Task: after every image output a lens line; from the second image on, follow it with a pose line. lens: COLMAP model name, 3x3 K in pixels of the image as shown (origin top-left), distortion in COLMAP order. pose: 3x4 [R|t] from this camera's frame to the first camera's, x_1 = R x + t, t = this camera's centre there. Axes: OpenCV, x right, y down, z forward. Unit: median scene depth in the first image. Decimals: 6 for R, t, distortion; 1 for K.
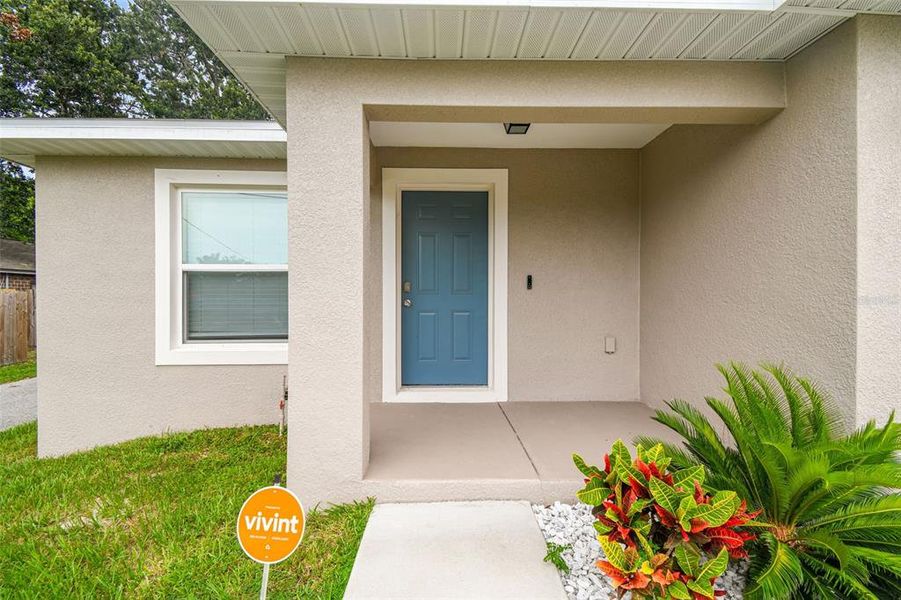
lens RADIAL K [[399.1, 0, 449.2], [0, 399.1, 288.1], [0, 0, 1]] dist [0.035185, -0.021653]
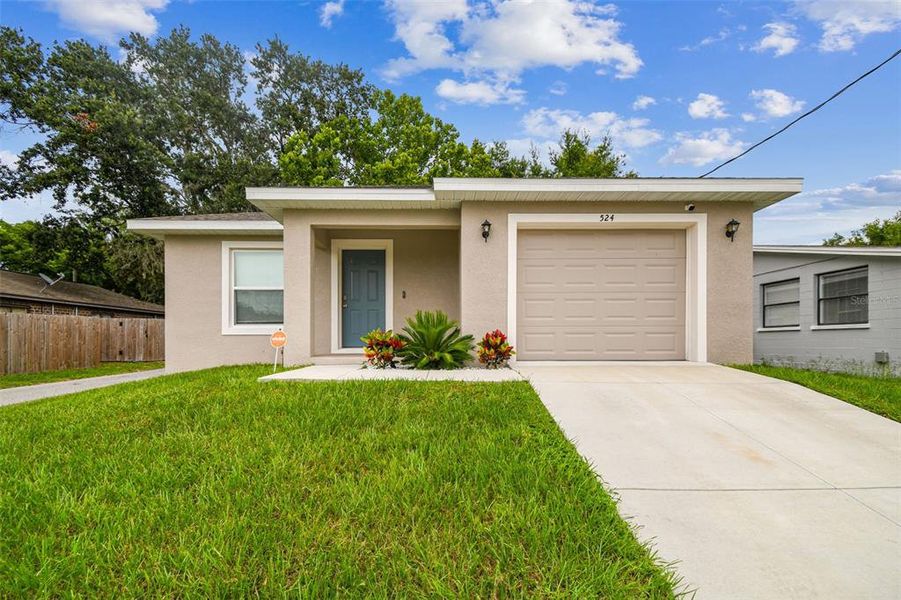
lens RADIAL K [[373.3, 0, 447.4], [0, 373.3, 320.0], [0, 0, 1]] dist [-0.000180, -0.000031]
pose [[0.999803, -0.009308, 0.017507, 0.401060], [0.009362, 0.999952, -0.002968, 0.125782], [-0.017479, 0.003131, 0.999842, -0.934770]]
